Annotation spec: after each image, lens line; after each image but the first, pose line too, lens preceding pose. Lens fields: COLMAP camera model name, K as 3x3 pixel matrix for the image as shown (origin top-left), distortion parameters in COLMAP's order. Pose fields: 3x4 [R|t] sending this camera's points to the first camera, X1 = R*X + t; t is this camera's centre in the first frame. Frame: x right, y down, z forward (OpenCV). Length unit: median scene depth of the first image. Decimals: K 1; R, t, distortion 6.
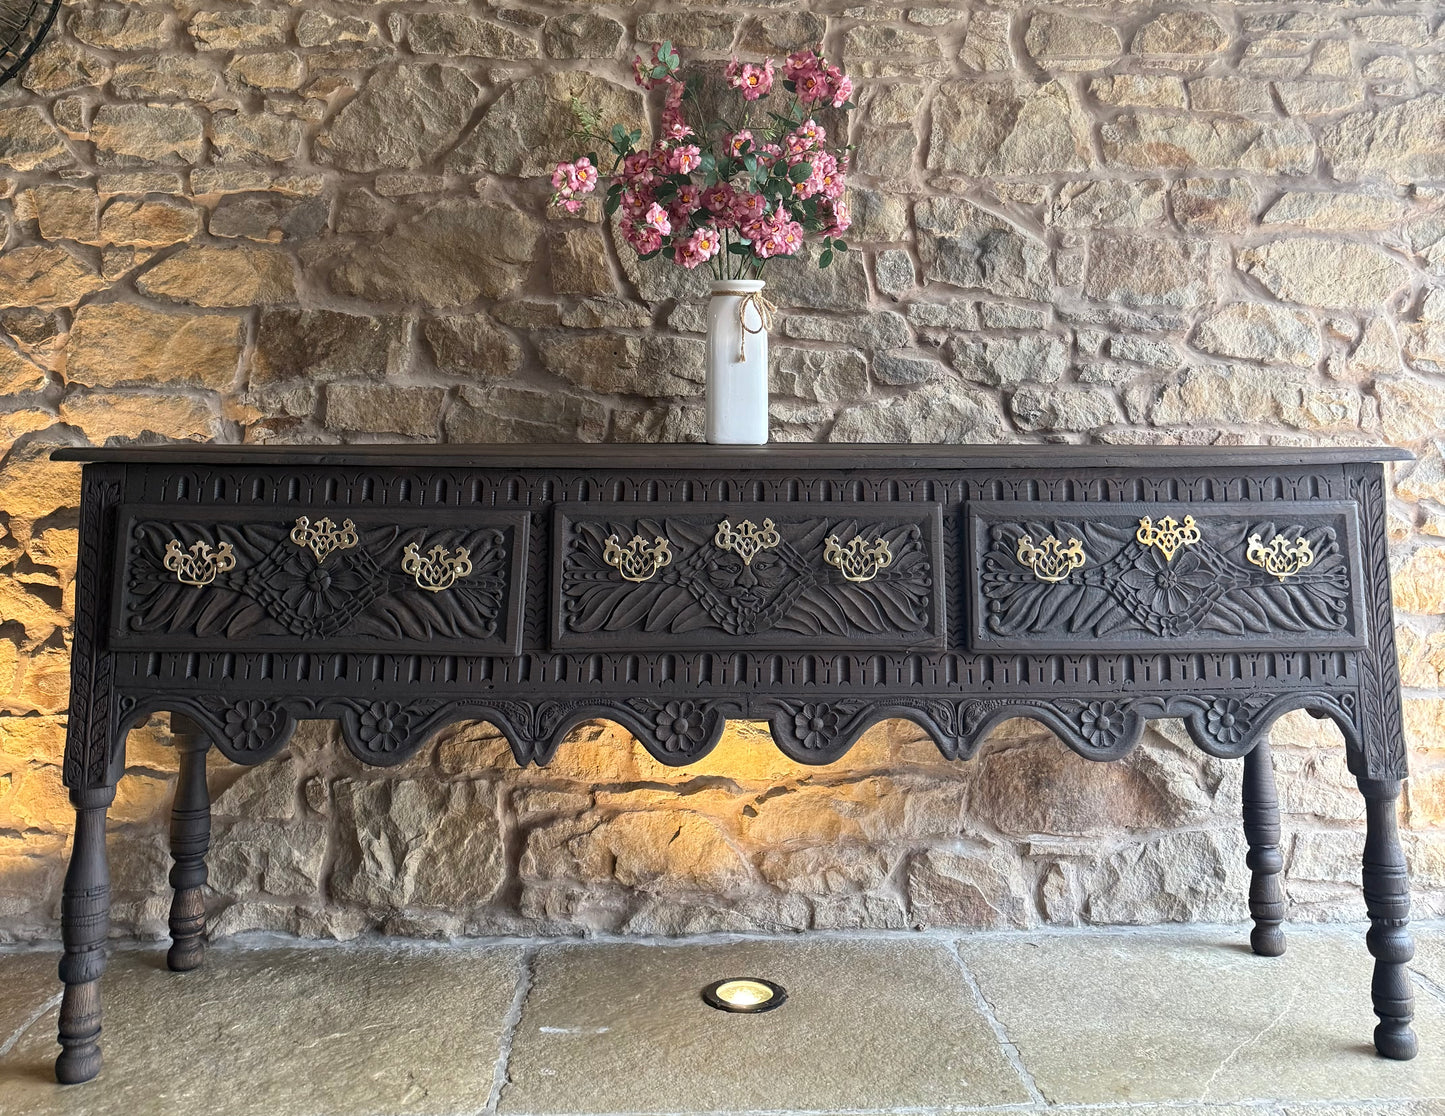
lens RADIAL K [[1319.0, 0, 715.5], [0, 1319.0, 266.8], [0, 0, 1]] dist [0.184432, -0.365499]
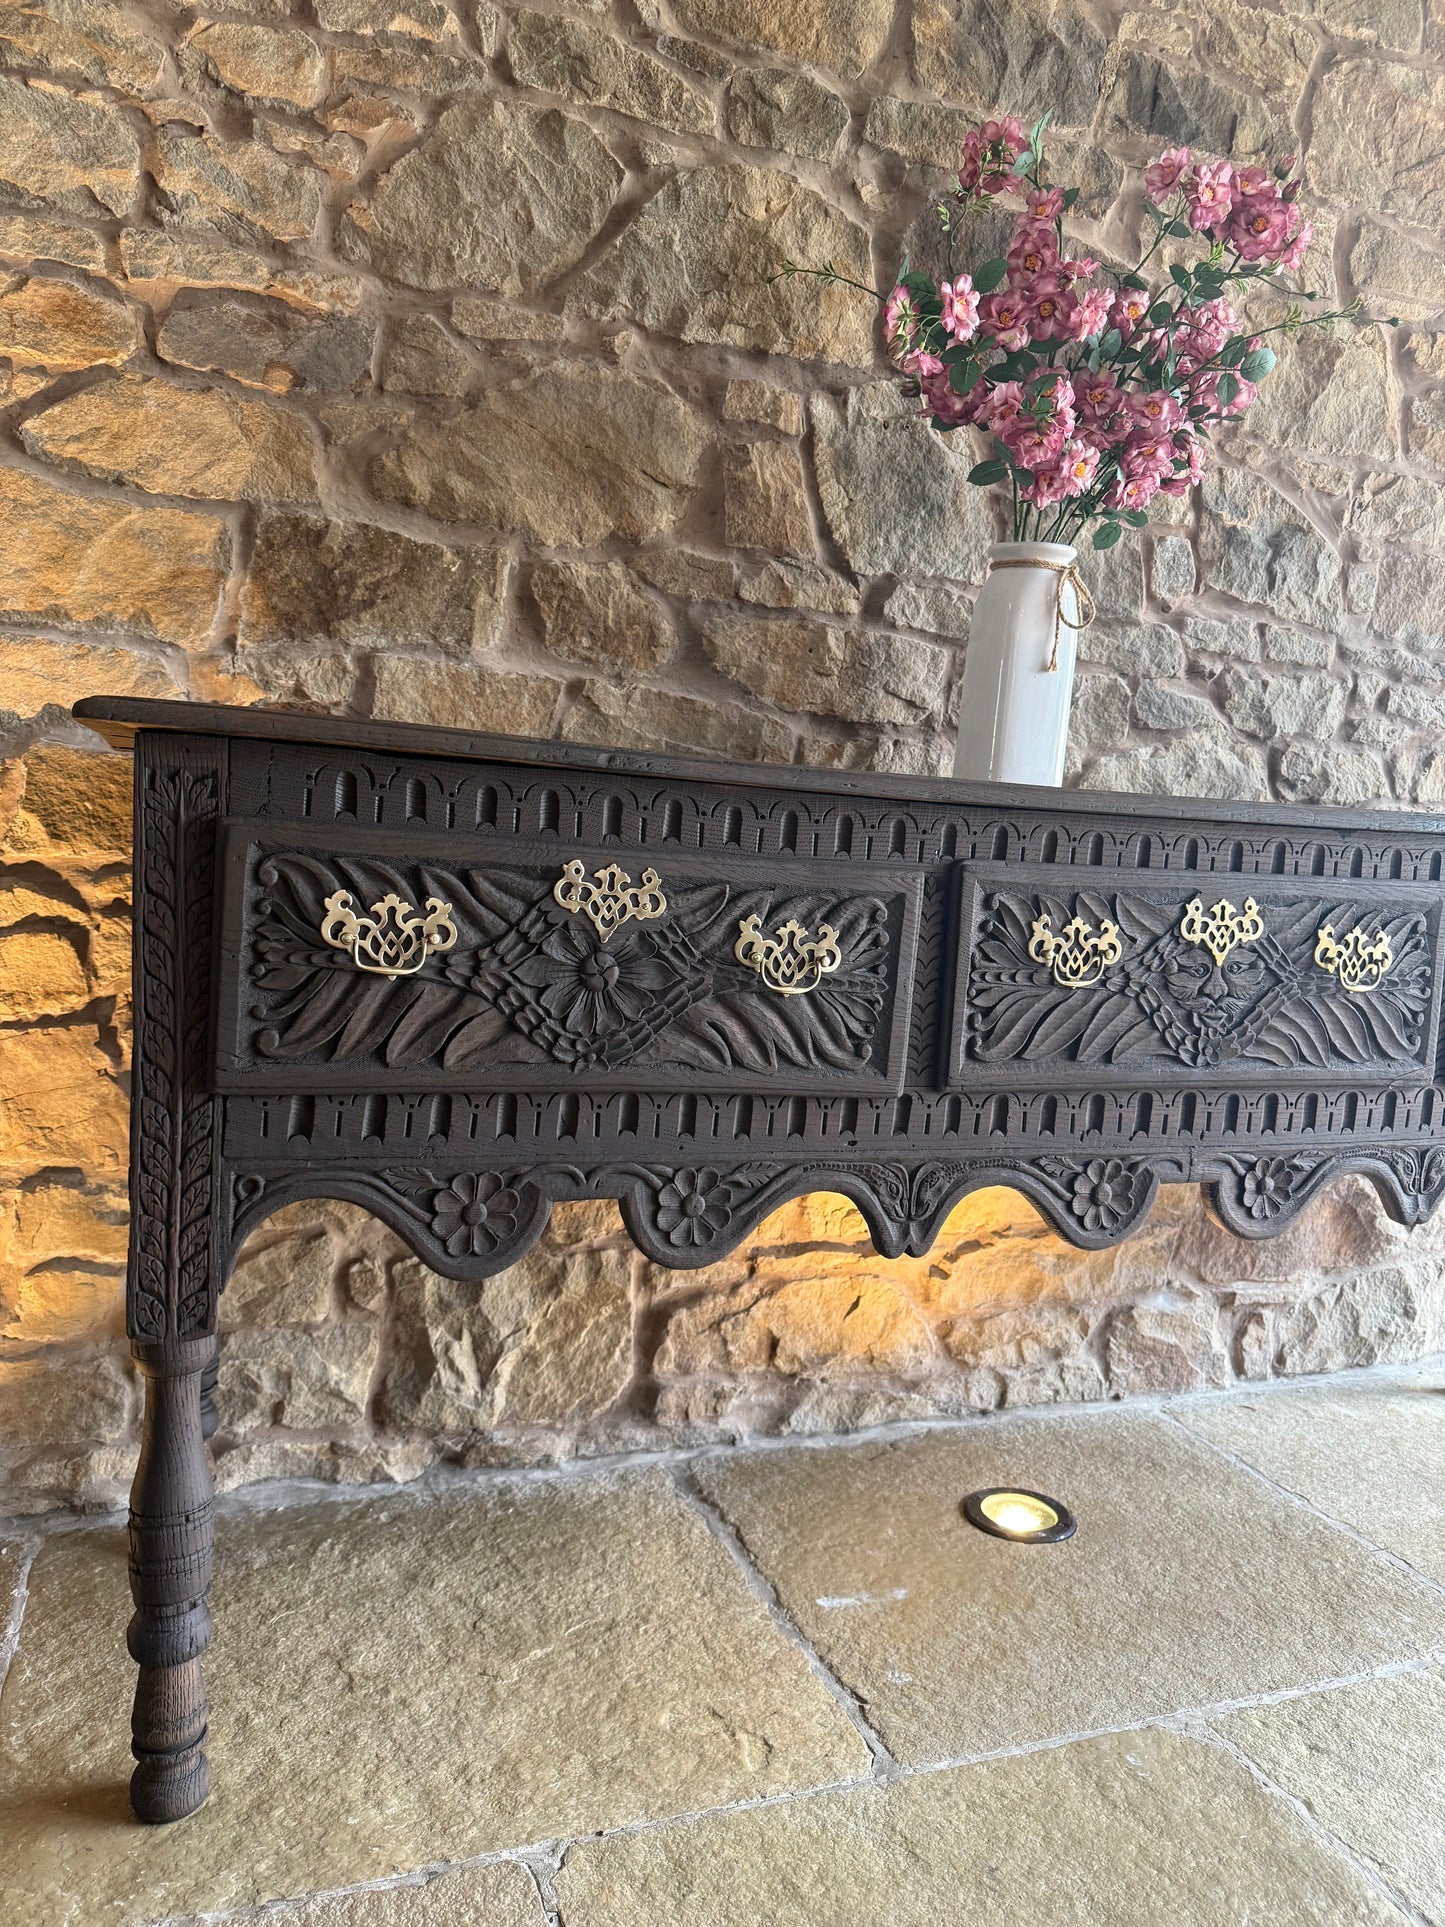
lens RADIAL K [[1355.5, 0, 720.7], [0, 1355.5, 968.5], [0, 0, 1]] dist [0.056345, -0.092800]
pose [[0.949940, 0.019739, 0.311807, -0.324897], [-0.088404, 0.974199, 0.207657, 0.083282], [-0.299663, -0.224827, 0.927176, 0.348222]]
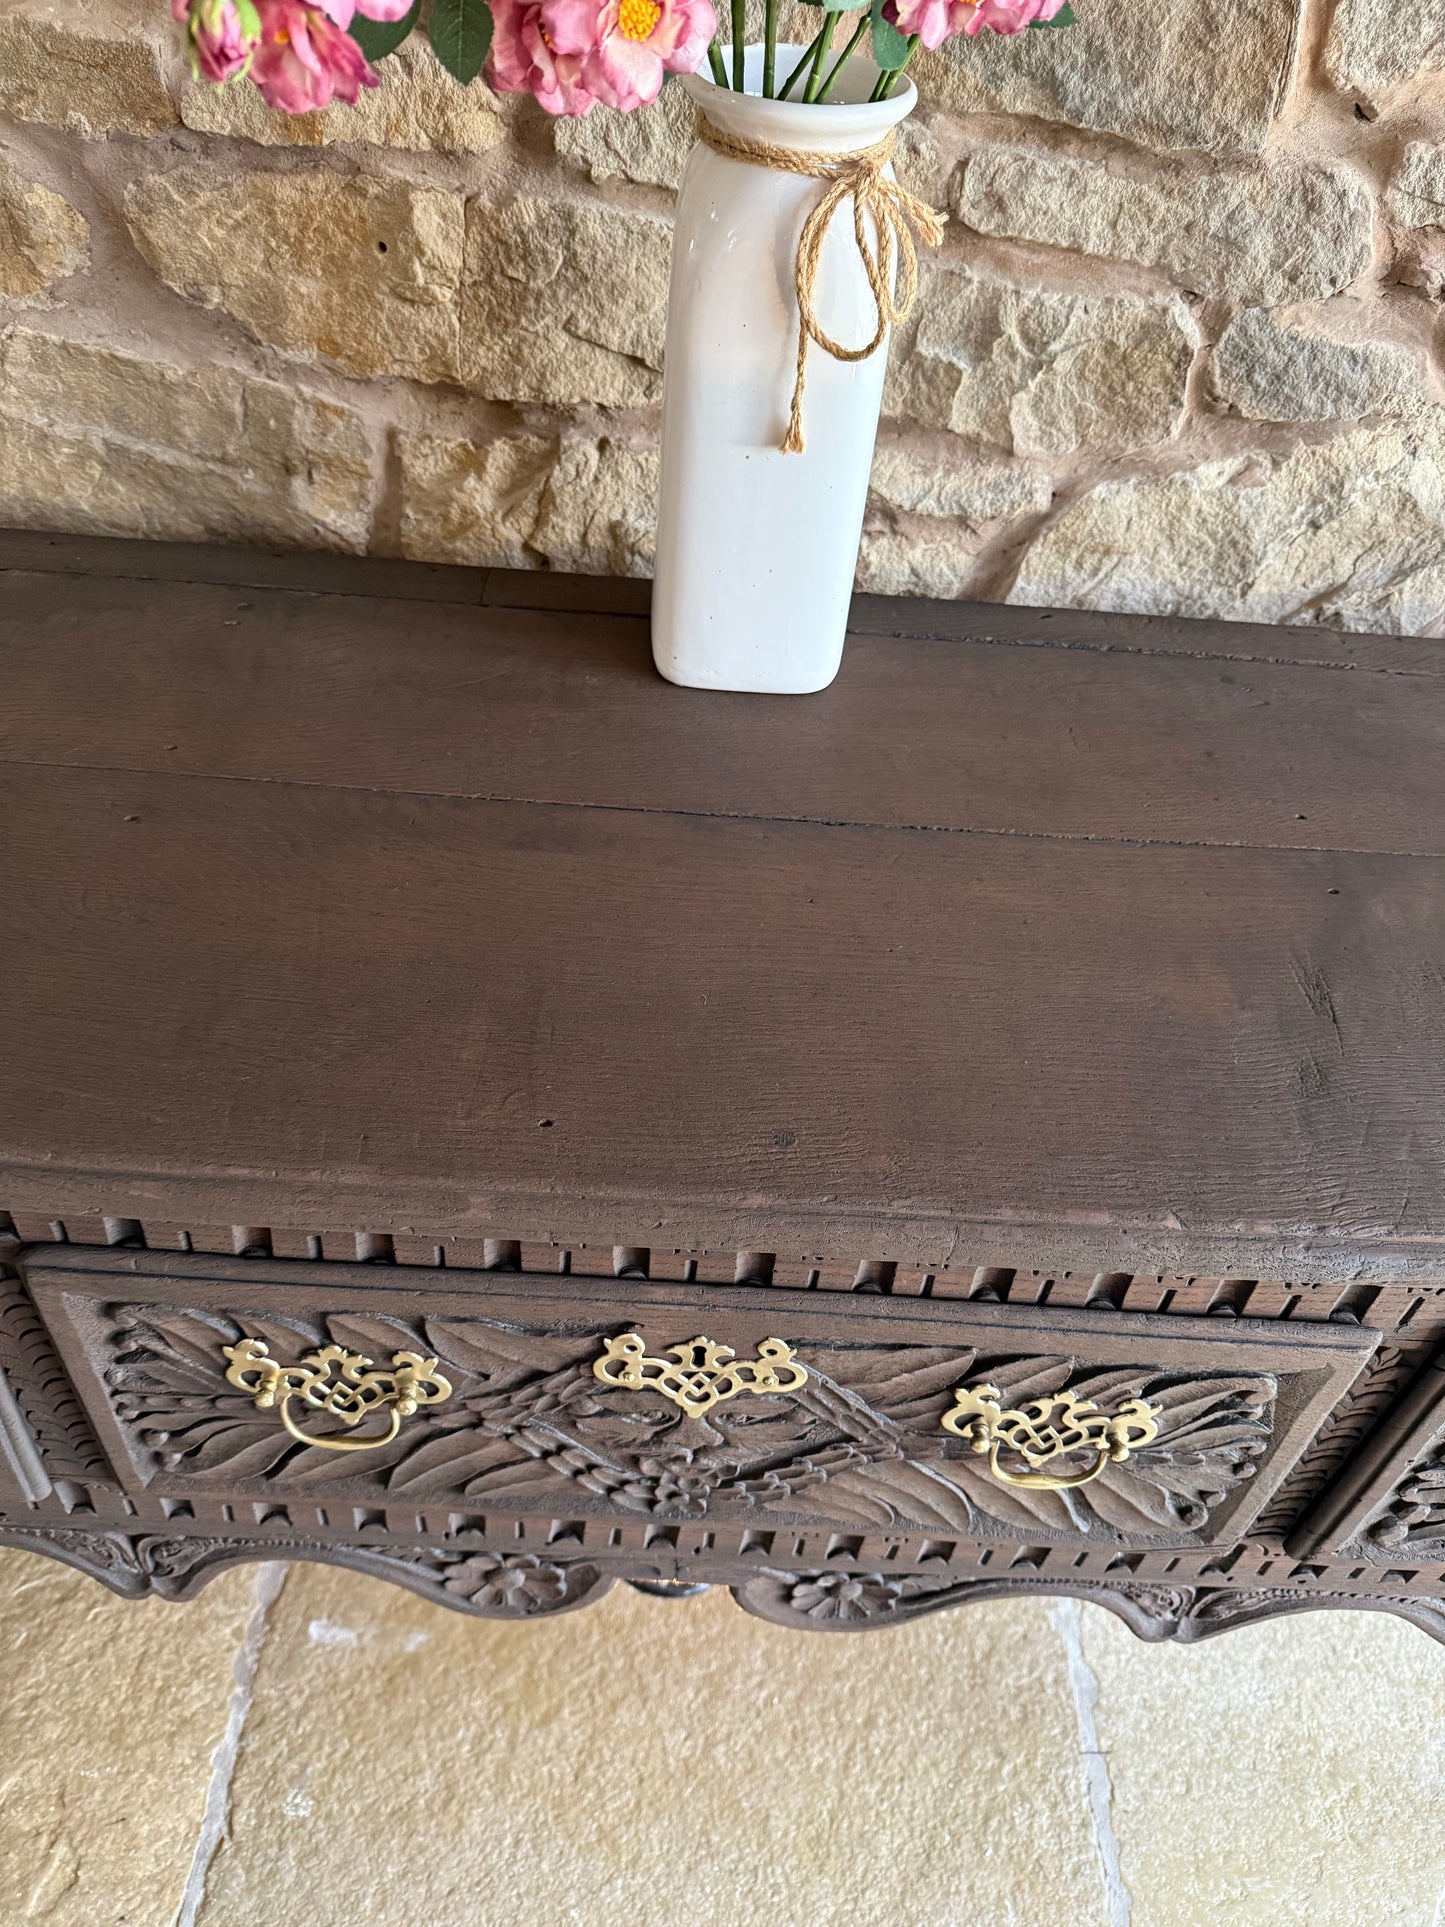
lens RADIAL K [[1382.4, 0, 716.1], [0, 1382.4, 977.3], [0, 0, 1]] dist [-0.015113, -0.002547]
pose [[0.995689, 0.092600, 0.005448, 0.013579], [-0.064084, 0.644226, 0.762145, -0.070573], [0.067064, -0.759209, 0.647383, 0.672766]]
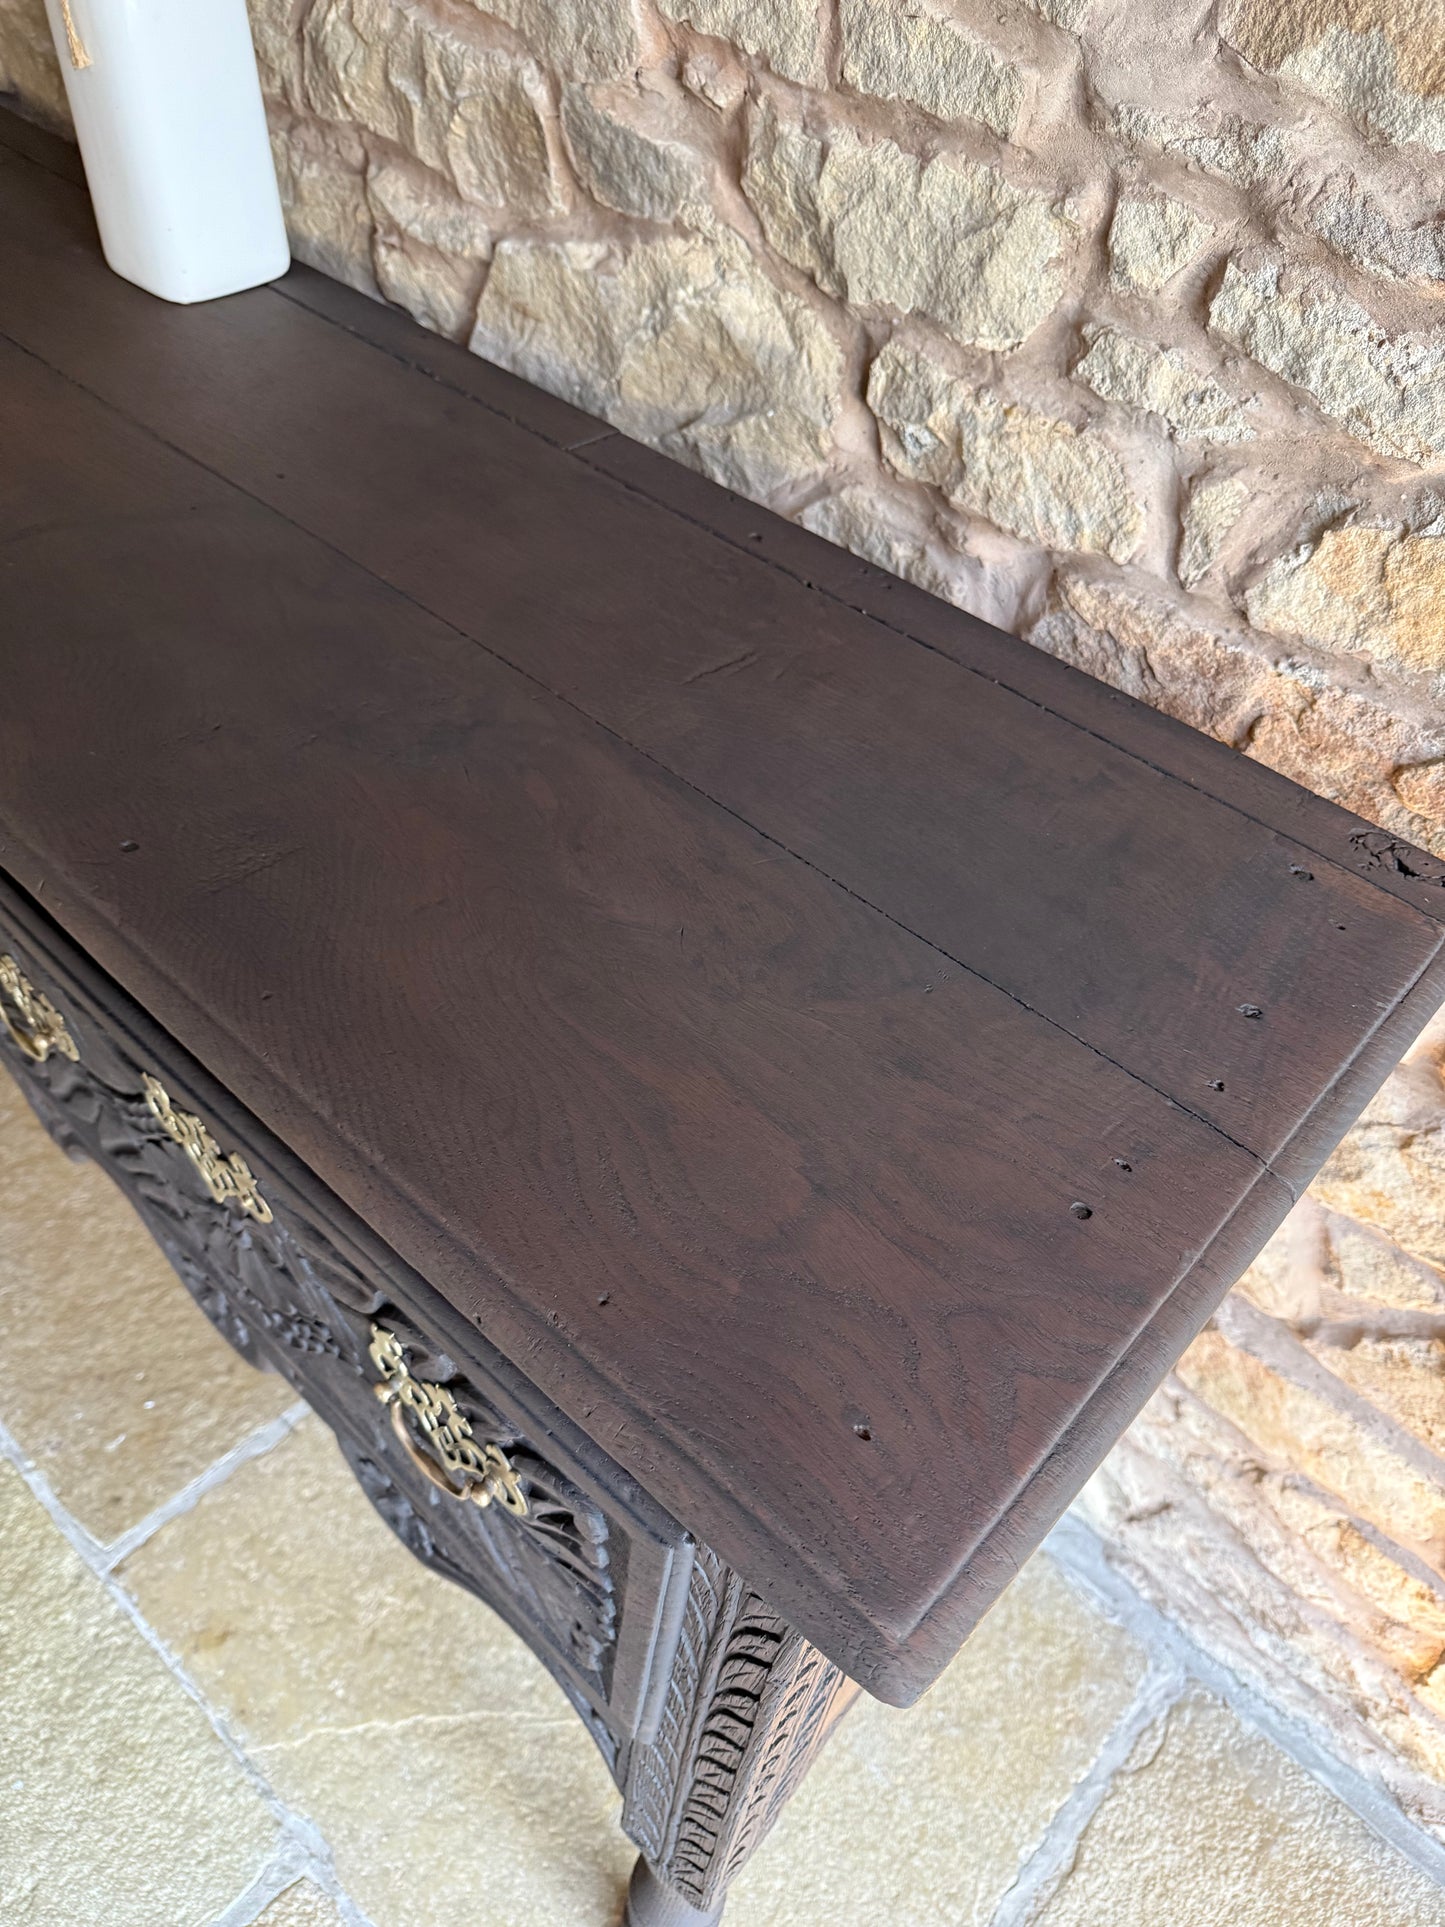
lens RADIAL K [[1410.8, 0, 701.5], [0, 1410.8, 964.7], [0, 0, 1]] dist [-0.002751, -0.007938]
pose [[0.692274, 0.553014, -0.463608, 0.428960], [0.002770, 0.640400, 0.768036, -0.064629], [0.721630, -0.532976, 0.441800, 0.755099]]
